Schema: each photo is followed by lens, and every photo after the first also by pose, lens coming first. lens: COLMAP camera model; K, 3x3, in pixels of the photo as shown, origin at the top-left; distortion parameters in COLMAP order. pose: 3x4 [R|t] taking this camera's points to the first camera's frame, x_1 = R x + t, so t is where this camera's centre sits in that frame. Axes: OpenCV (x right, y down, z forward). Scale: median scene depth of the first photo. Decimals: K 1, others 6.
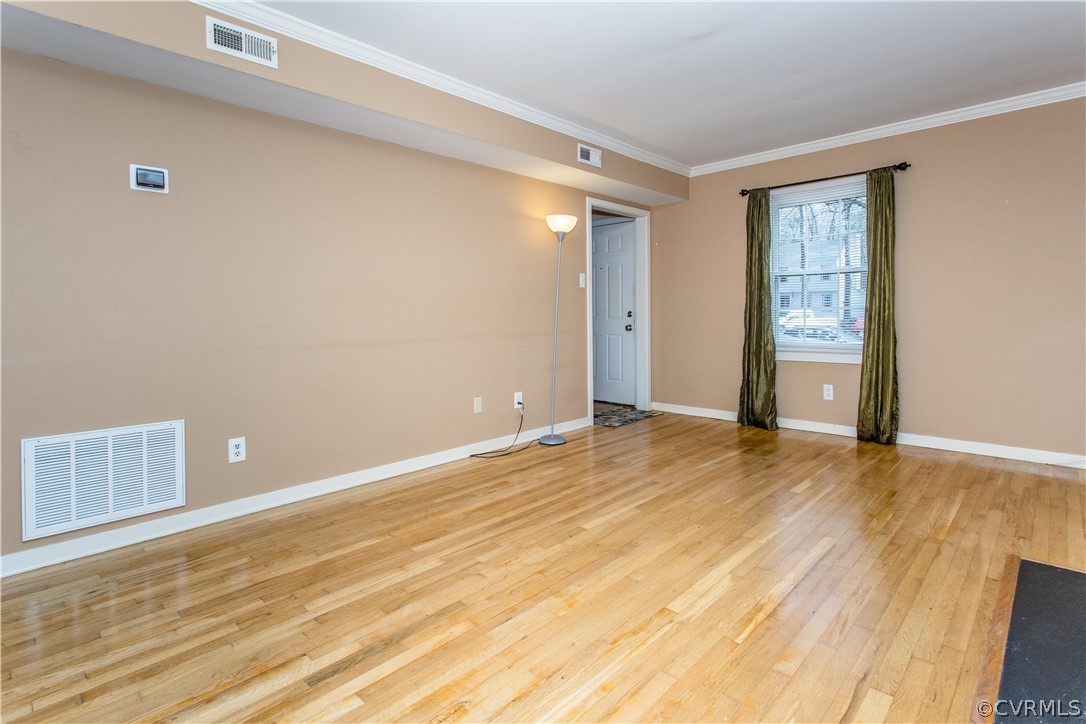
lens RADIAL K [[539.3, 0, 542.0], [0, 539.3, 318.3], [0, 0, 1]] dist [0.004387, 0.000328]
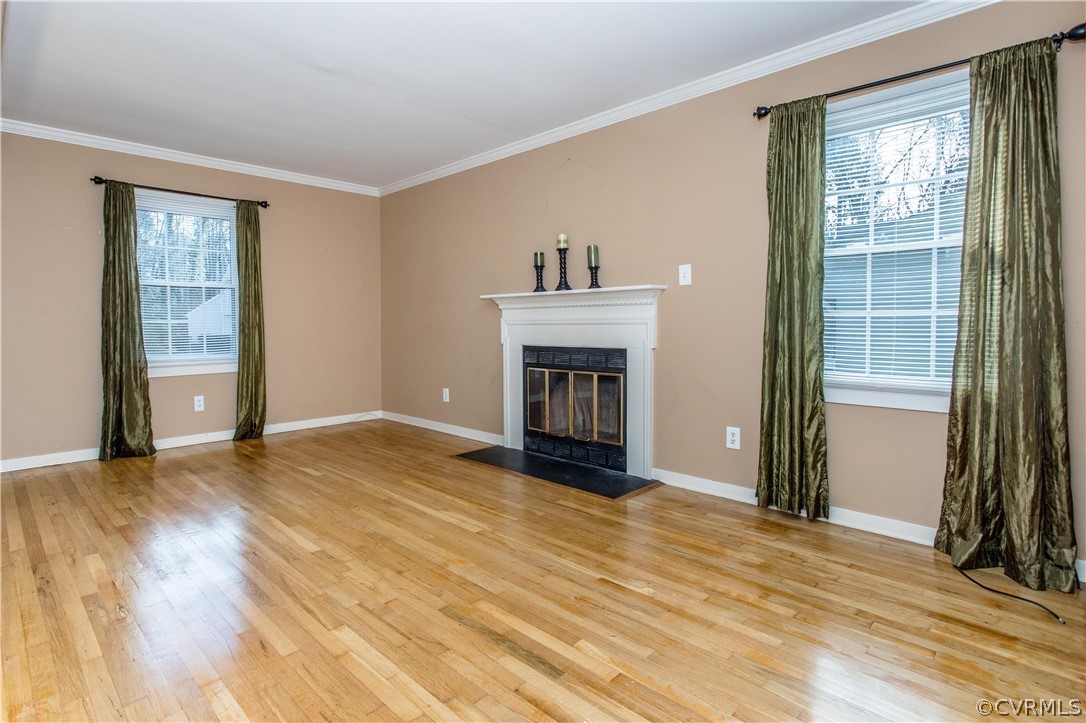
lens RADIAL K [[539.3, 0, 540.9], [0, 539.3, 337.3], [0, 0, 1]] dist [0.004387, 0.000328]
pose [[0.006519, -0.016456, 0.999843, -0.877639], [0.015889, 0.999740, 0.016351, 0.009430], [-0.999853, 0.015780, 0.006779, 0.619054]]
